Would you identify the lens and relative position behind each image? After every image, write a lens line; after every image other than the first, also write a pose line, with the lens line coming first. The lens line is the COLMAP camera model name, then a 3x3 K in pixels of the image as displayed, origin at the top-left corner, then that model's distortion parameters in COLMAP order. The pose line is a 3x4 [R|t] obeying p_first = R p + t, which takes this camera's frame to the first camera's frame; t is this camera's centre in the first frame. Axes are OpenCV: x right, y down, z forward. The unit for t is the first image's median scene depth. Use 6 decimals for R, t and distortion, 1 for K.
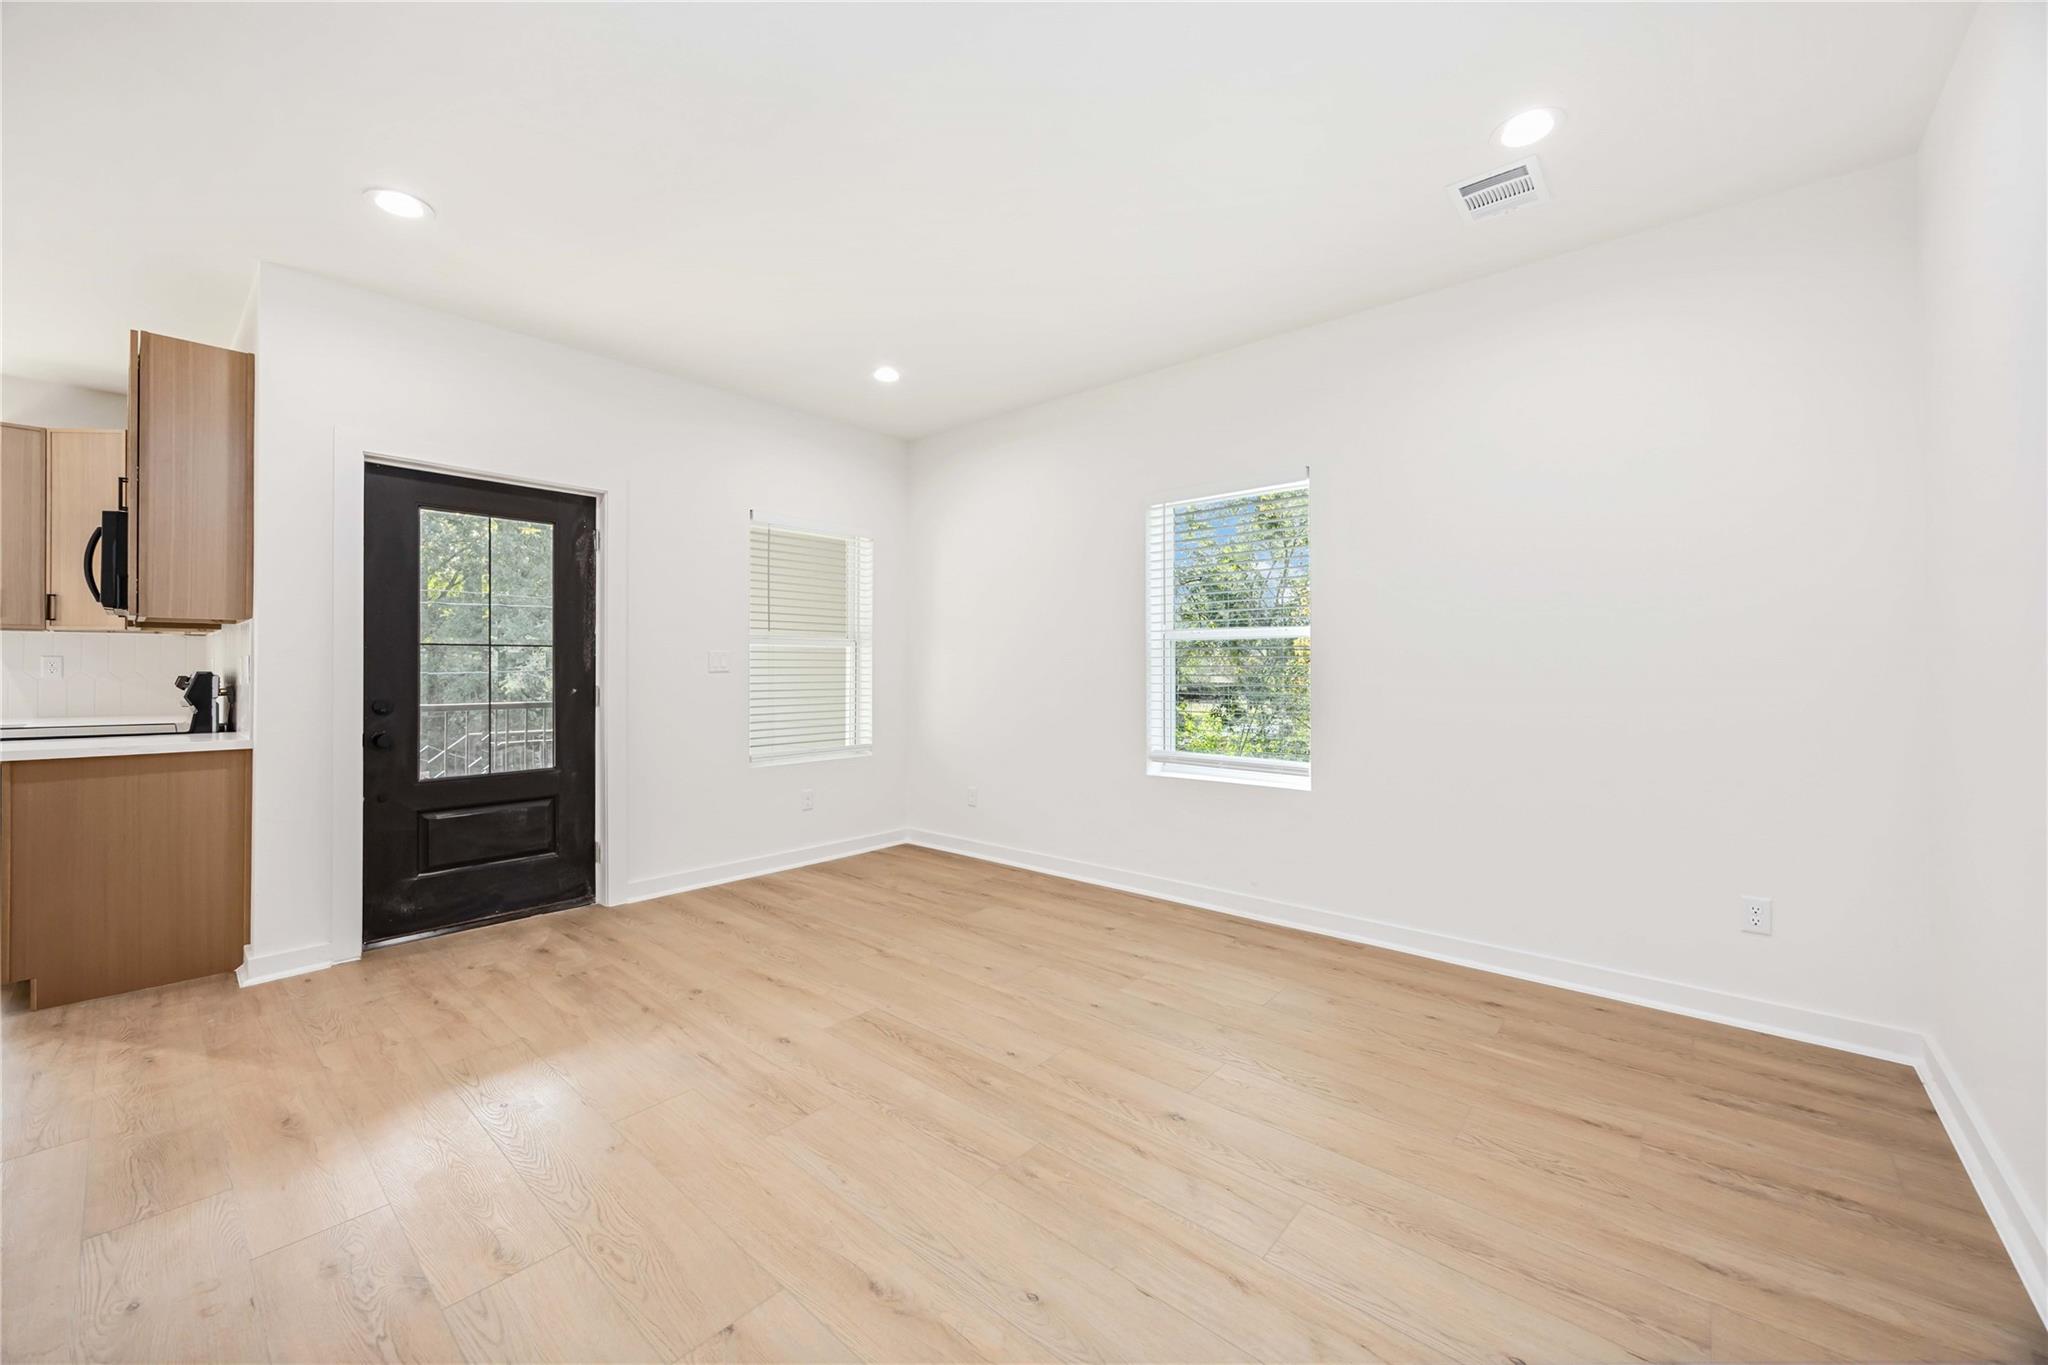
lens RADIAL K [[784.6, 0, 1021.0], [0, 784.6, 671.1], [0, 0, 1]] dist [-0.002332, 0.000772]
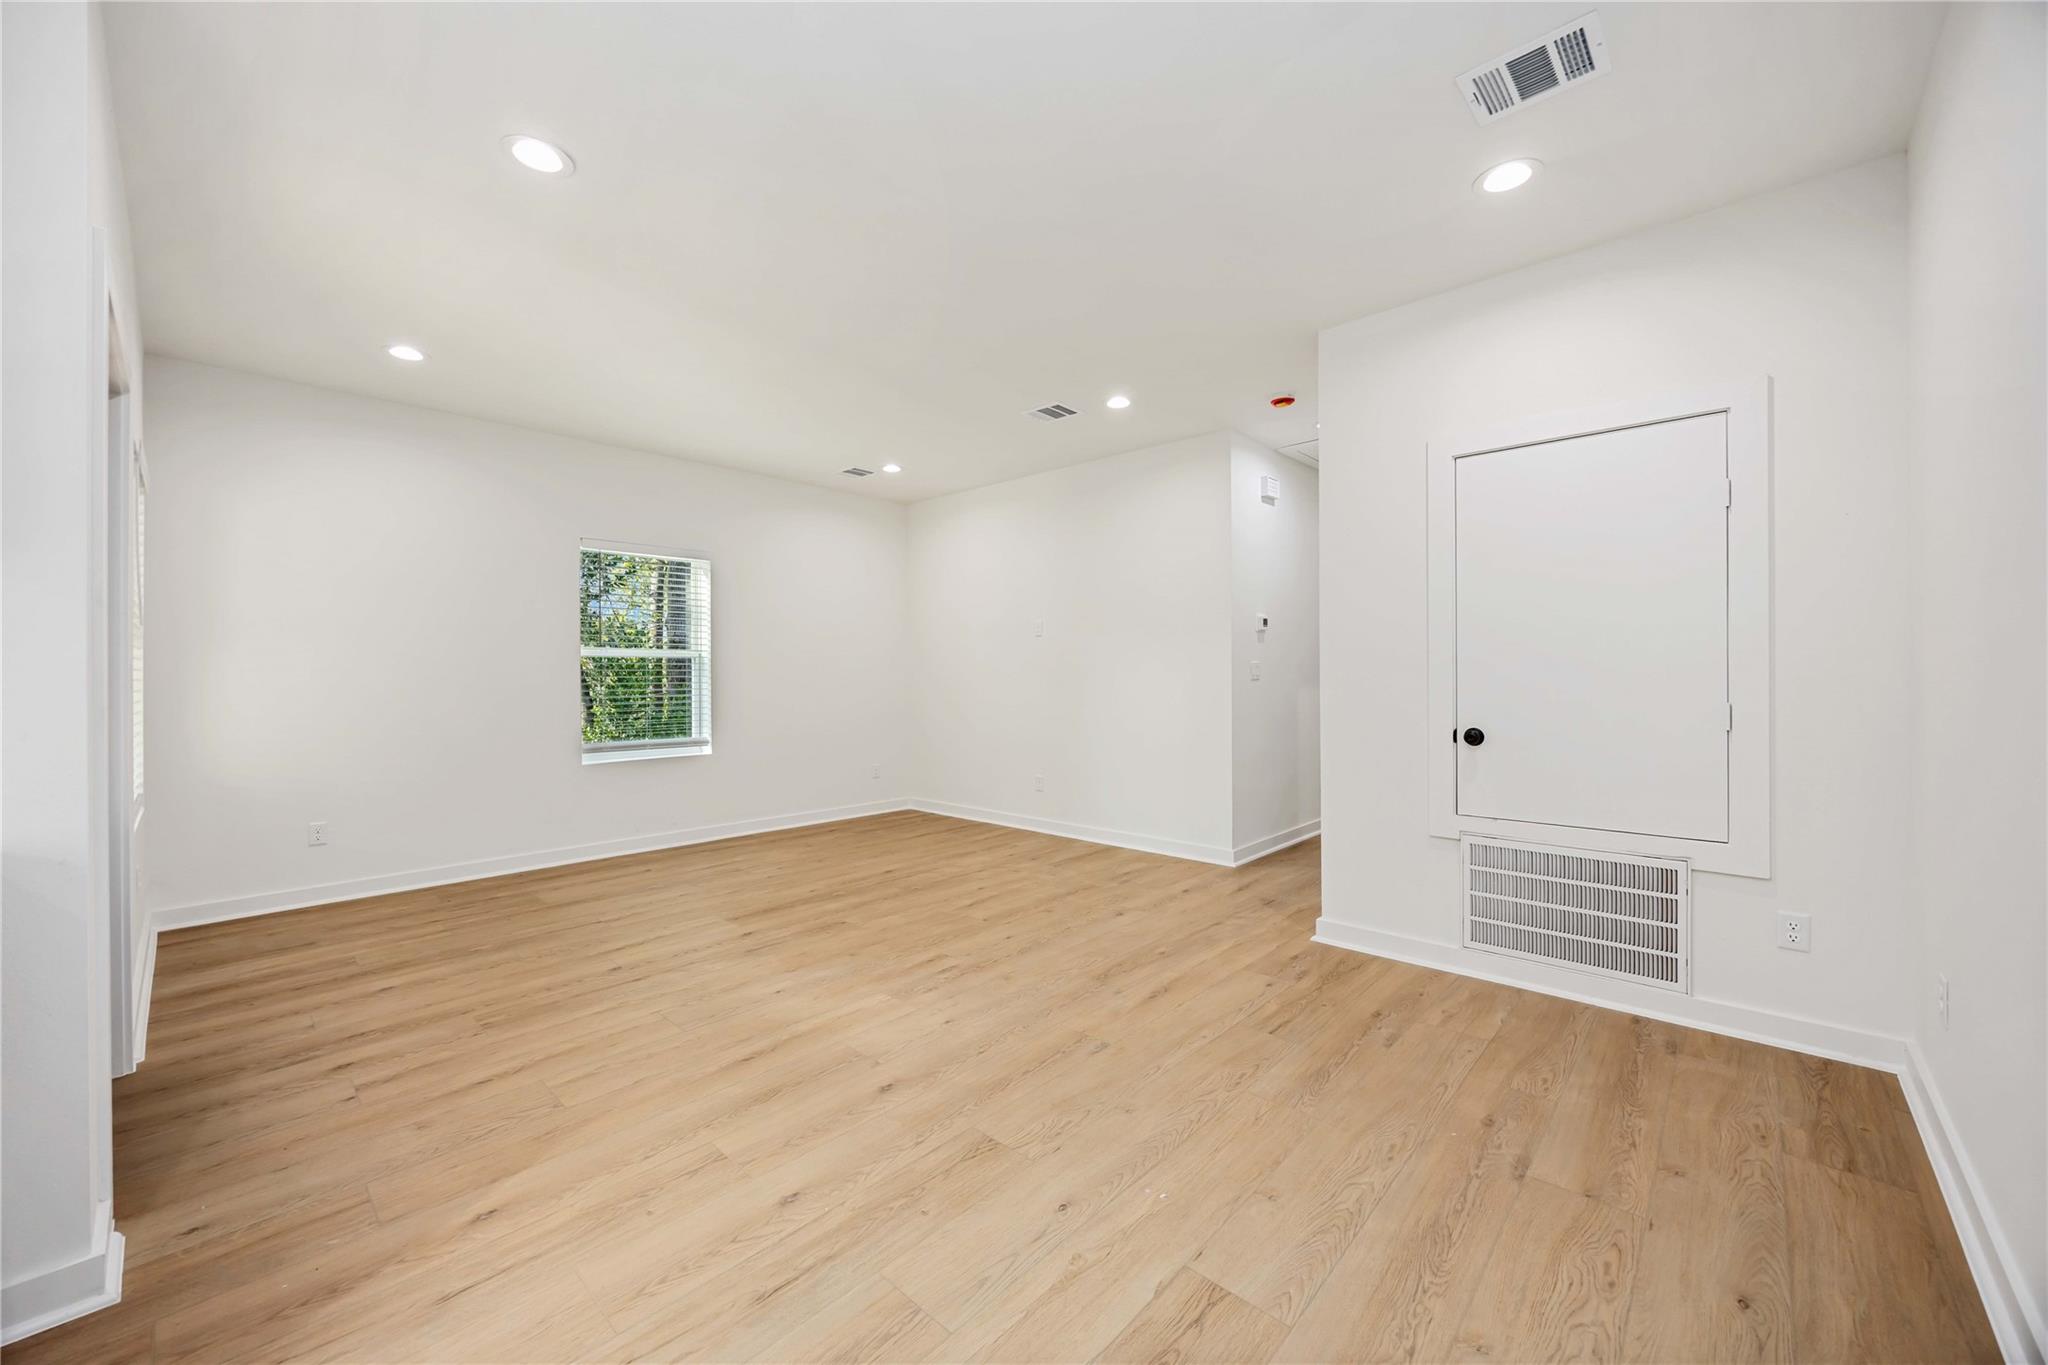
lens RADIAL K [[784.6, 0, 1024.3], [0, 784.6, 670.5], [0, 0, 1]] dist [-0.002332, 0.000772]
pose [[0.023750, 0.004127, 0.999709, -1.508125], [0.009932, 0.999941, -0.004364, -0.005170], [-0.999669, 0.010033, 0.023708, 0.386103]]
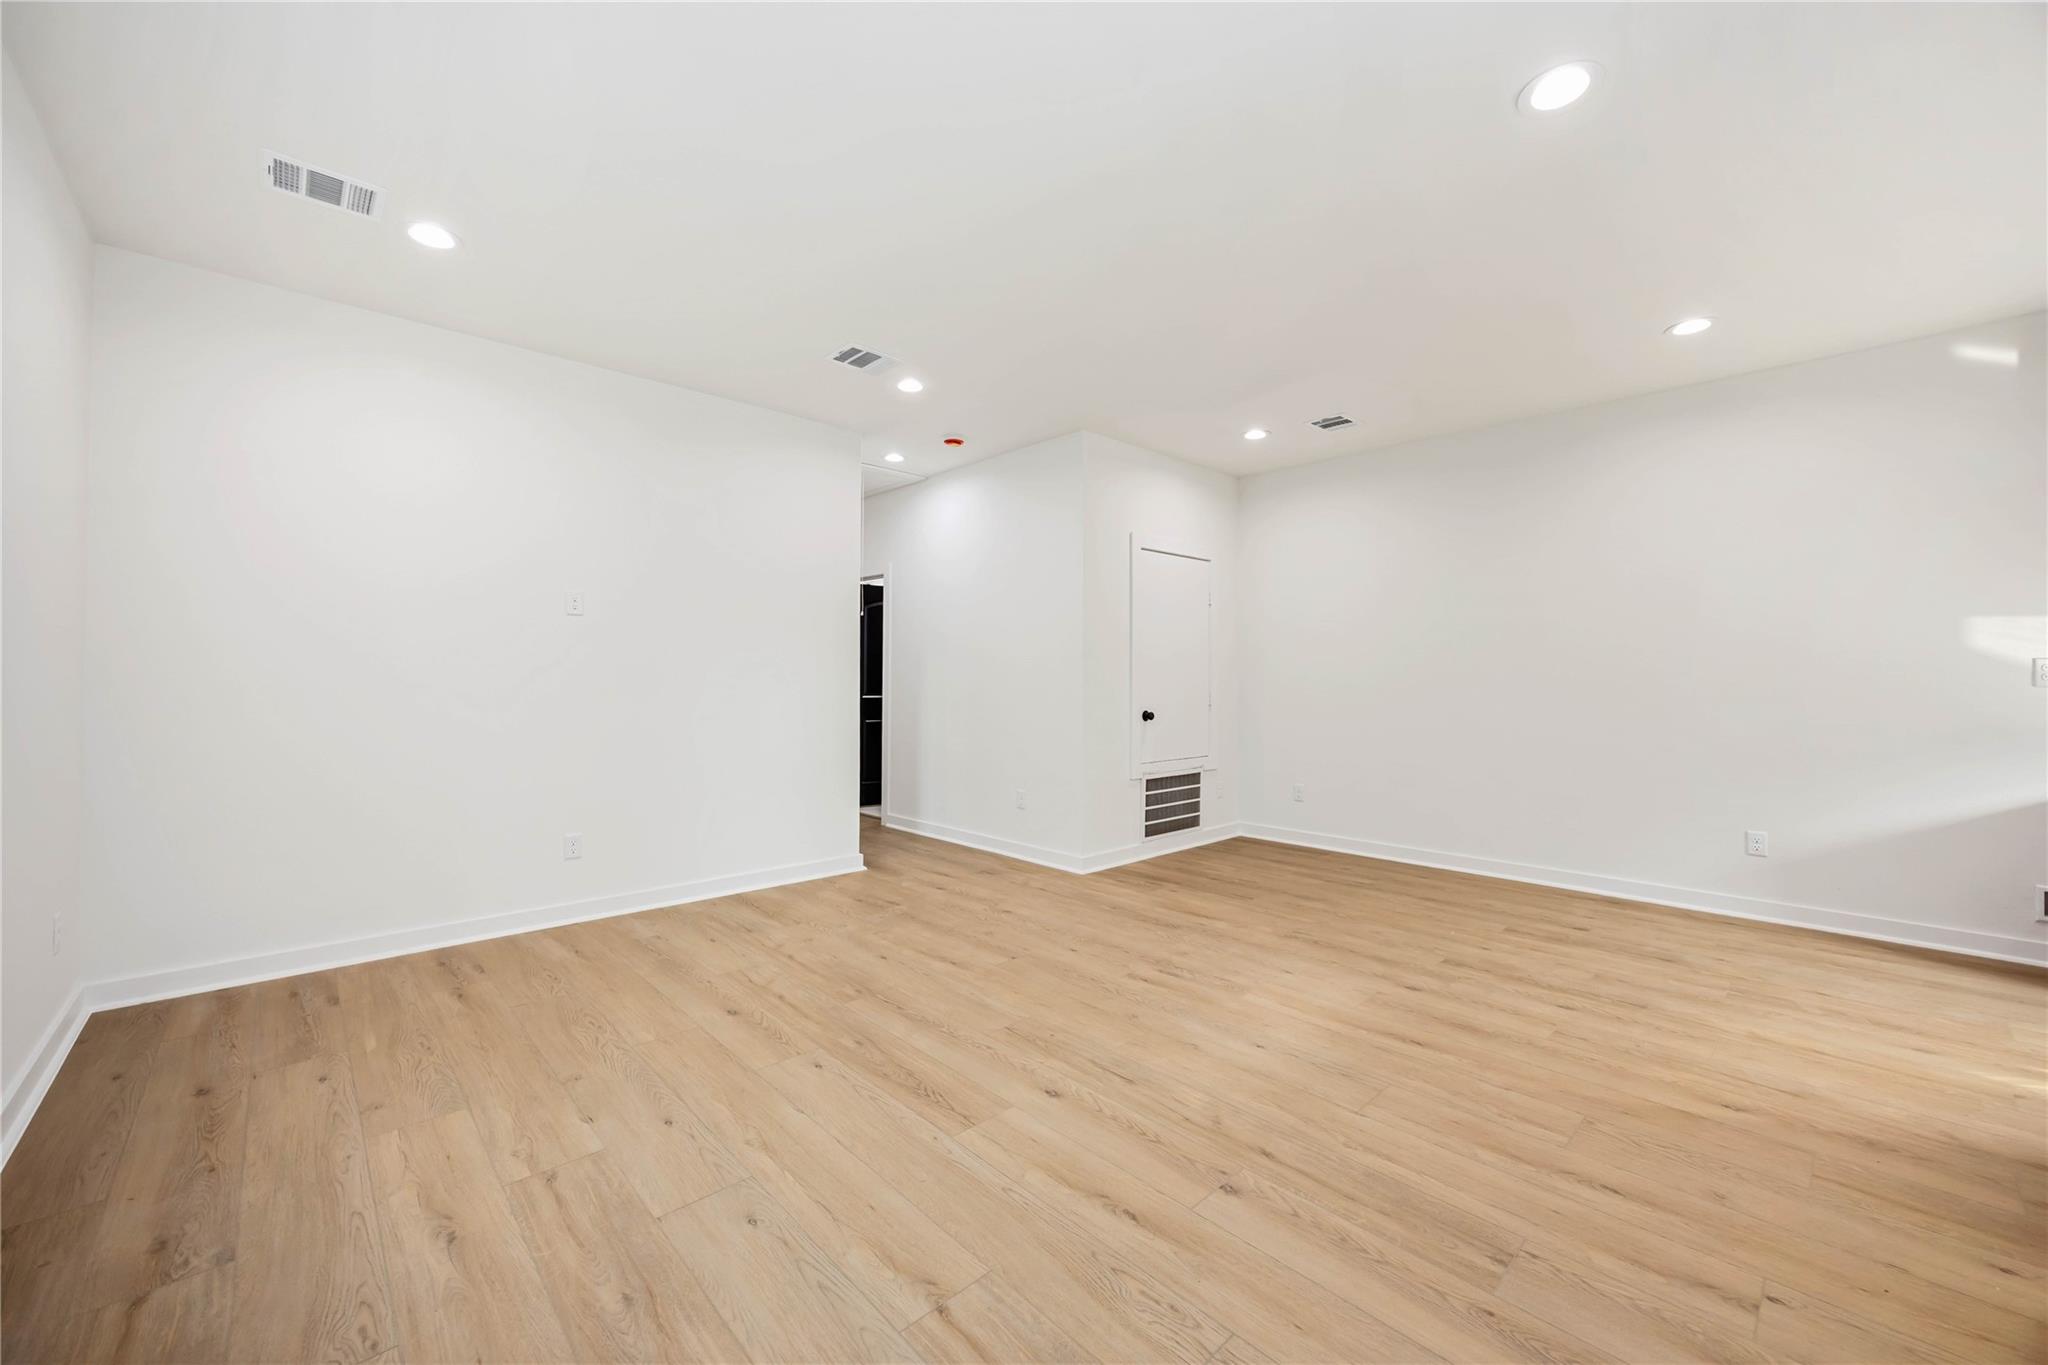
lens RADIAL K [[784.6, 0, 1017.4], [0, 784.6, 675.6], [0, 0, 1]] dist [-0.002332, 0.000772]
pose [[-0.994803, -0.002245, 0.101796, -0.304216], [-0.002139, 0.999997, 0.001146, -0.008487], [-0.101799, 0.000923, -0.994805, 1.639593]]
